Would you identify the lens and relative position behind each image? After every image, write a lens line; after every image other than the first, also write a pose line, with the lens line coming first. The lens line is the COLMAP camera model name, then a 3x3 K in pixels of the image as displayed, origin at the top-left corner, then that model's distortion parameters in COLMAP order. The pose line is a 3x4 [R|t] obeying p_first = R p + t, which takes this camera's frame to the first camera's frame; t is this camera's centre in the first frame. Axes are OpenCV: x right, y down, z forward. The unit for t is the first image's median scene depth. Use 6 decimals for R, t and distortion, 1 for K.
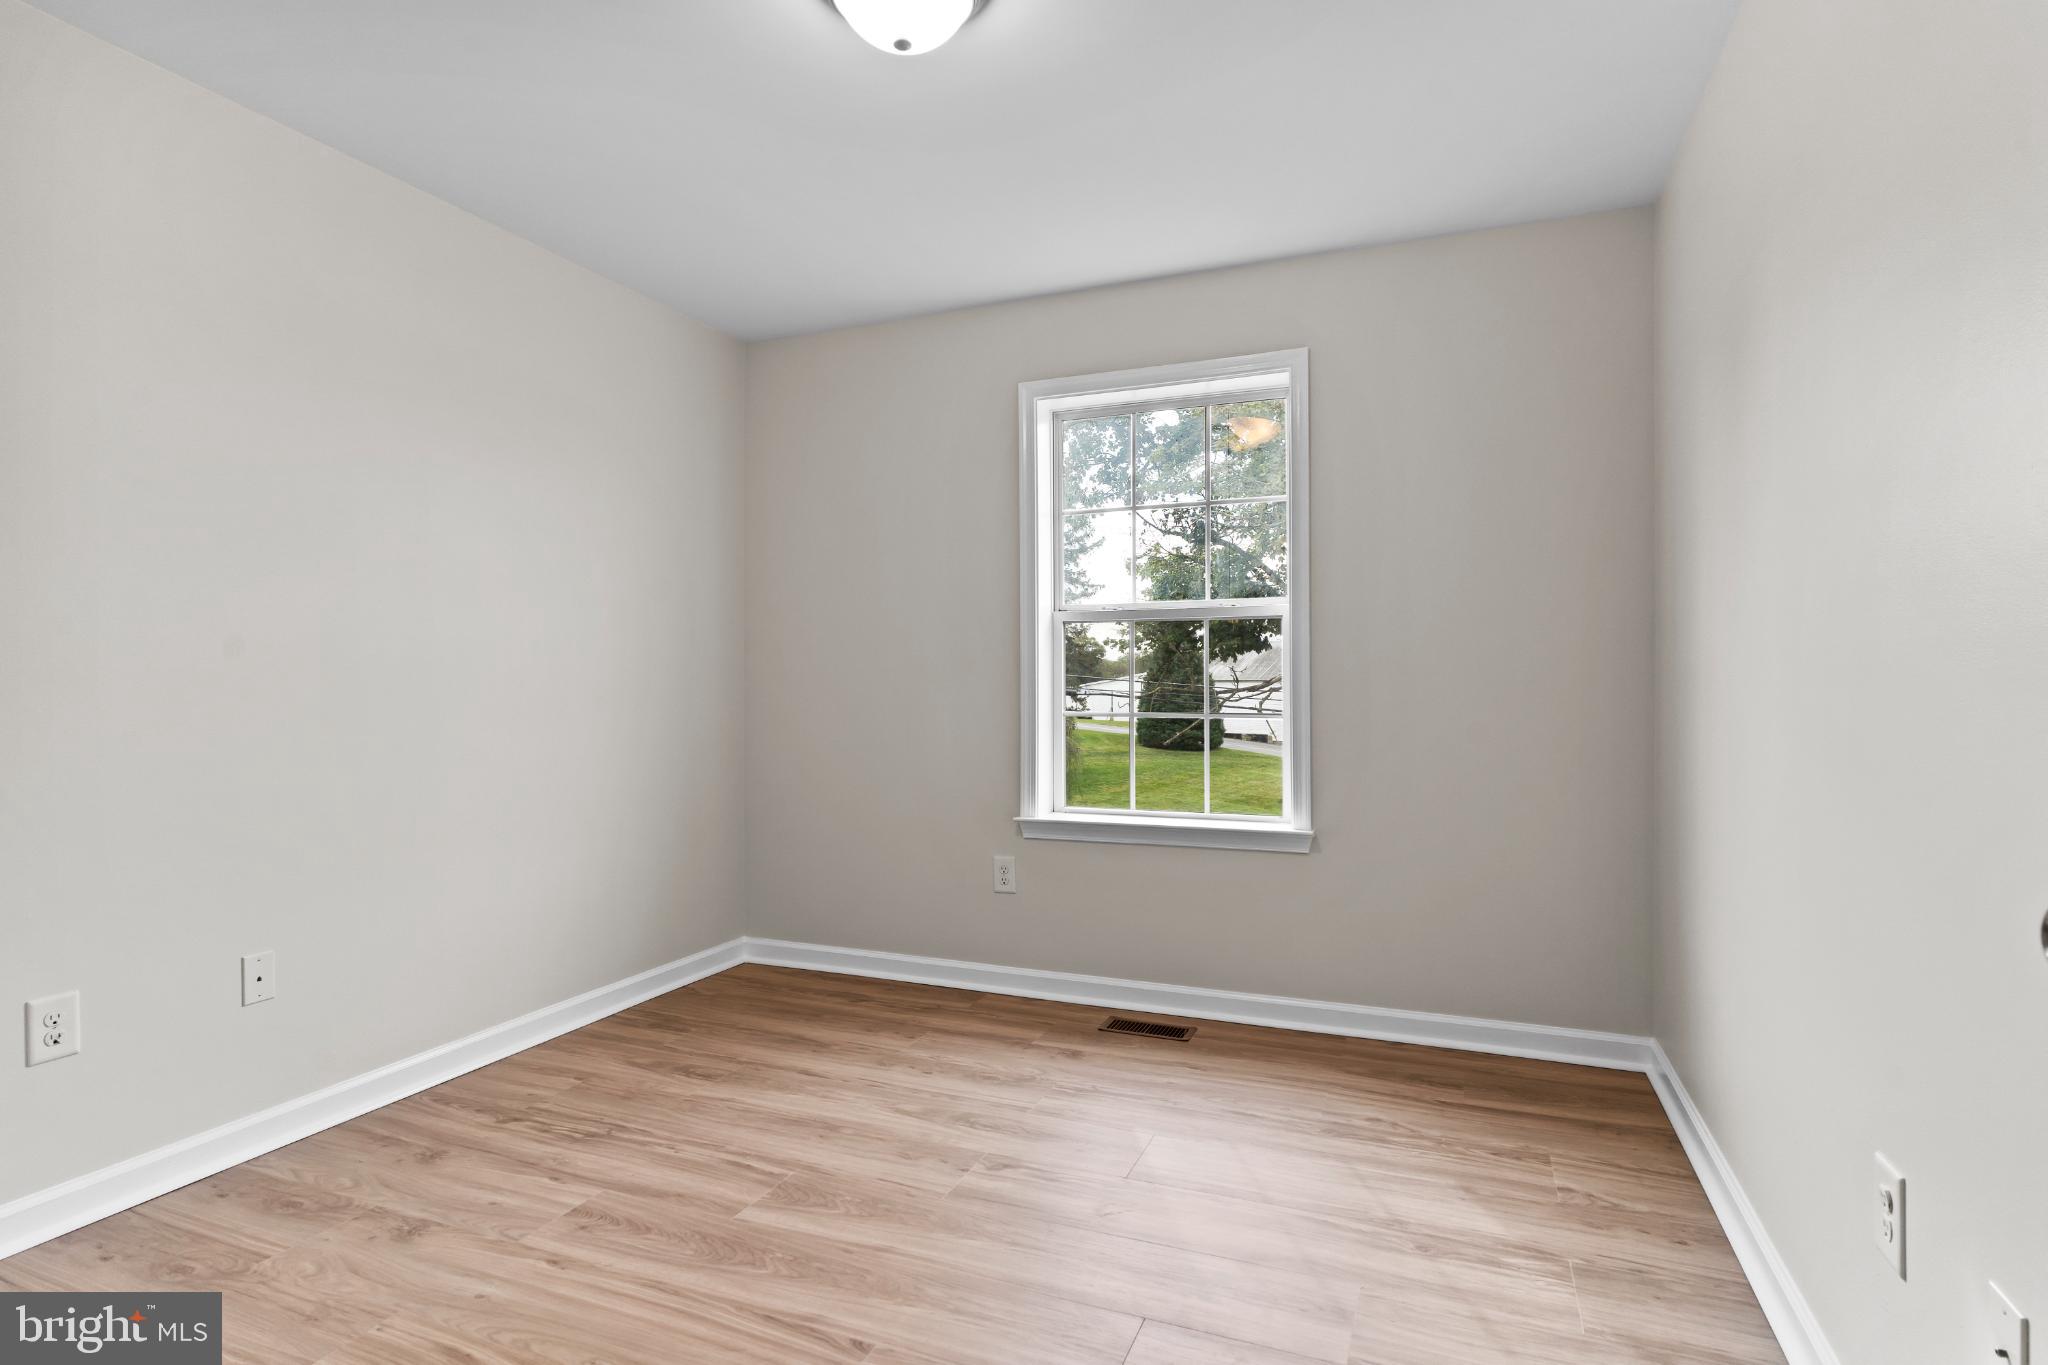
lens RADIAL K [[1048.7, 0, 1017.6], [0, 1048.7, 696.1], [0, 0, 1]] dist [0.000674, 0.001968]
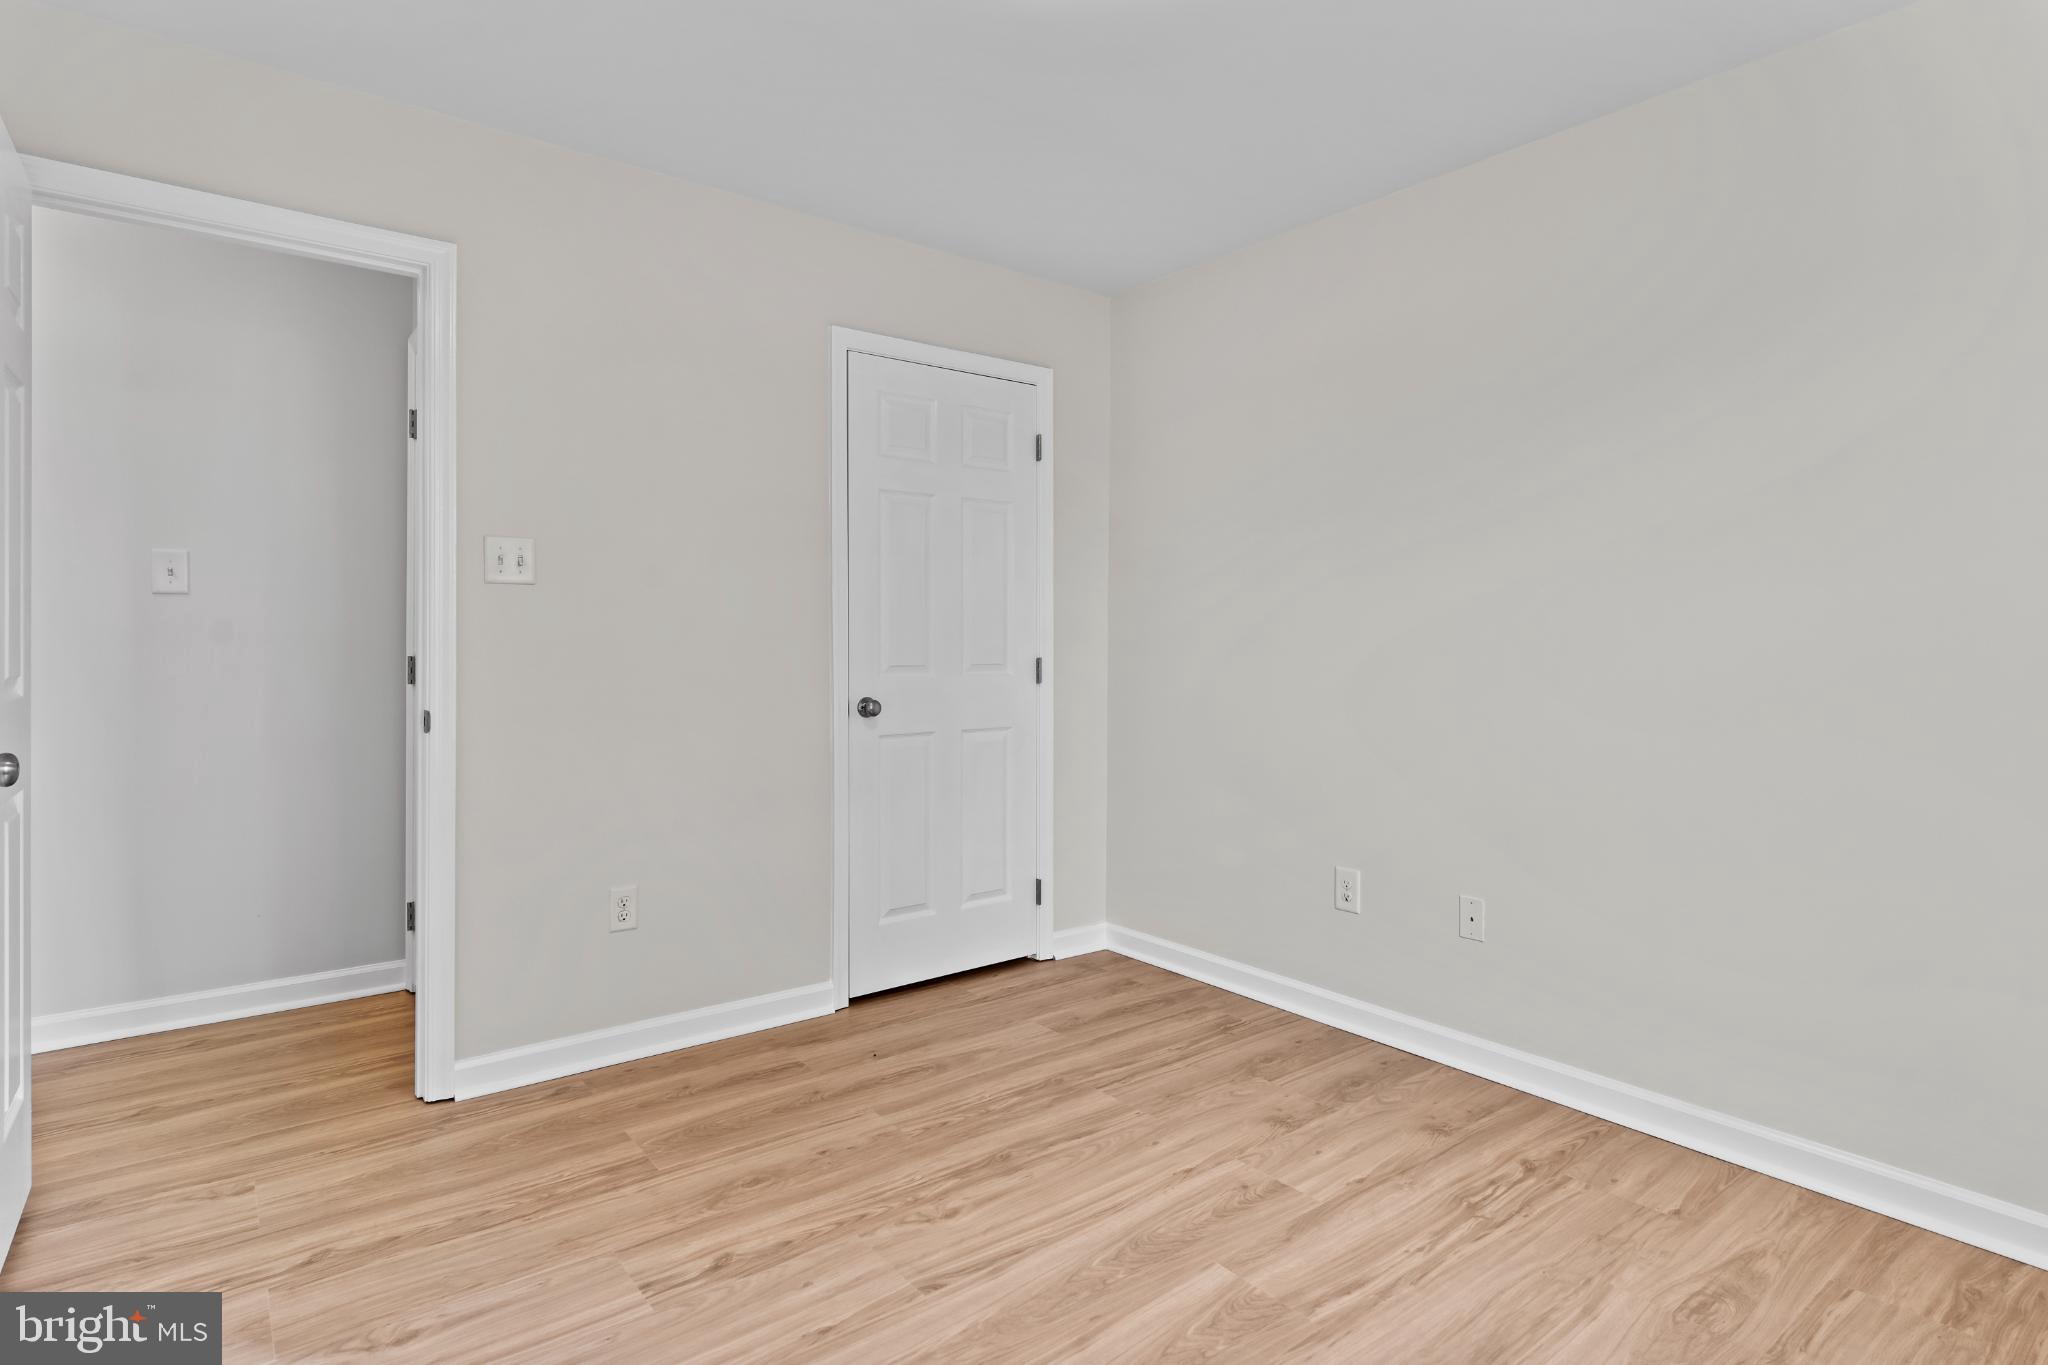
lens RADIAL K [[1048.7, 0, 1012.5], [0, 1048.7, 664.6], [0, 0, 1]] dist [0.000674, 0.001968]
pose [[-0.493773, 0.017772, -0.869409, 0.486073], [-0.015556, 0.999451, 0.029265, -0.033374], [0.869452, 0.027975, -0.493225, 1.051533]]
